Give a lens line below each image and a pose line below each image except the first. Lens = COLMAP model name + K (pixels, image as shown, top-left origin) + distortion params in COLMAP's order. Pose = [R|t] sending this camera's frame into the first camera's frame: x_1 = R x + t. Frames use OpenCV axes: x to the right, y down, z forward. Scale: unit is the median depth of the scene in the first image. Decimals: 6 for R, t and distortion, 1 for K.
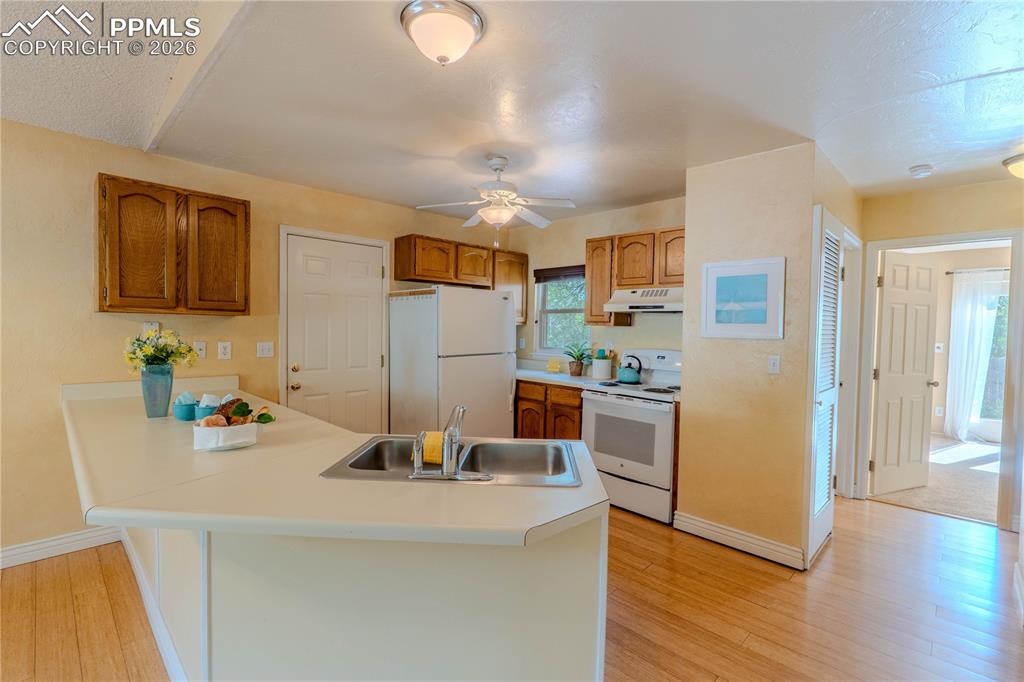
lens RADIAL K [[463.2, 0, 512.2], [0, 463.2, 339.2], [0, 0, 1]] dist [-0.012506, 0.001481]
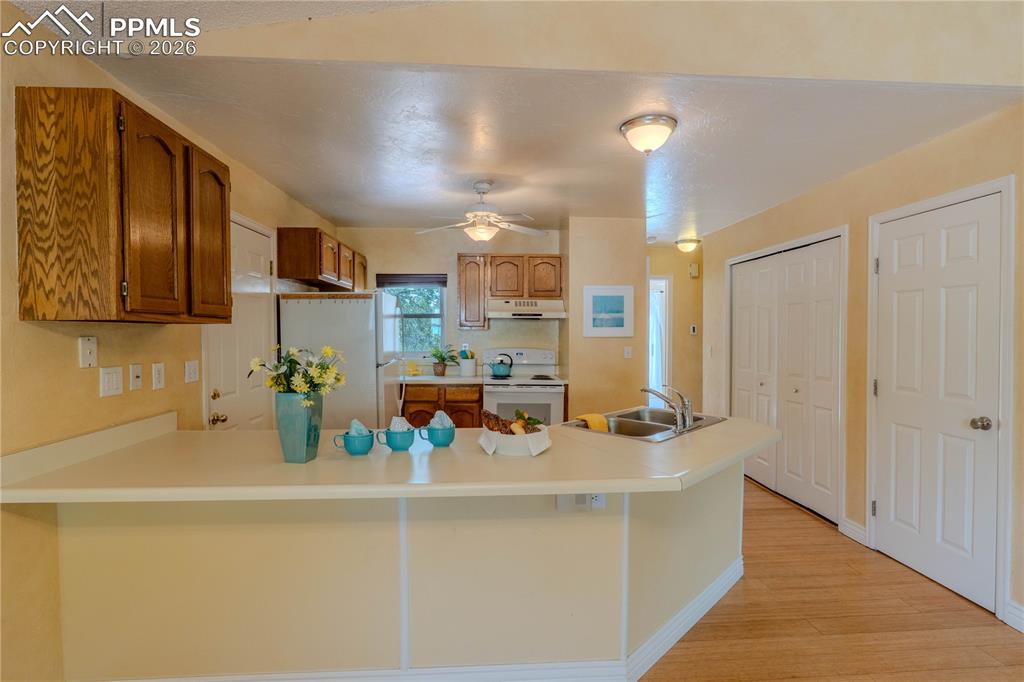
lens RADIAL K [[485.0, 0, 512.0], [0, 485.0, 341.0], [0, 0, 1]] dist [-0.010140, 0.001485]
pose [[0.664700, -0.033526, 0.746358, -0.793040], [0.032575, 0.999343, 0.015879, -0.020767], [-0.746400, 0.013758, 0.665356, 0.148585]]
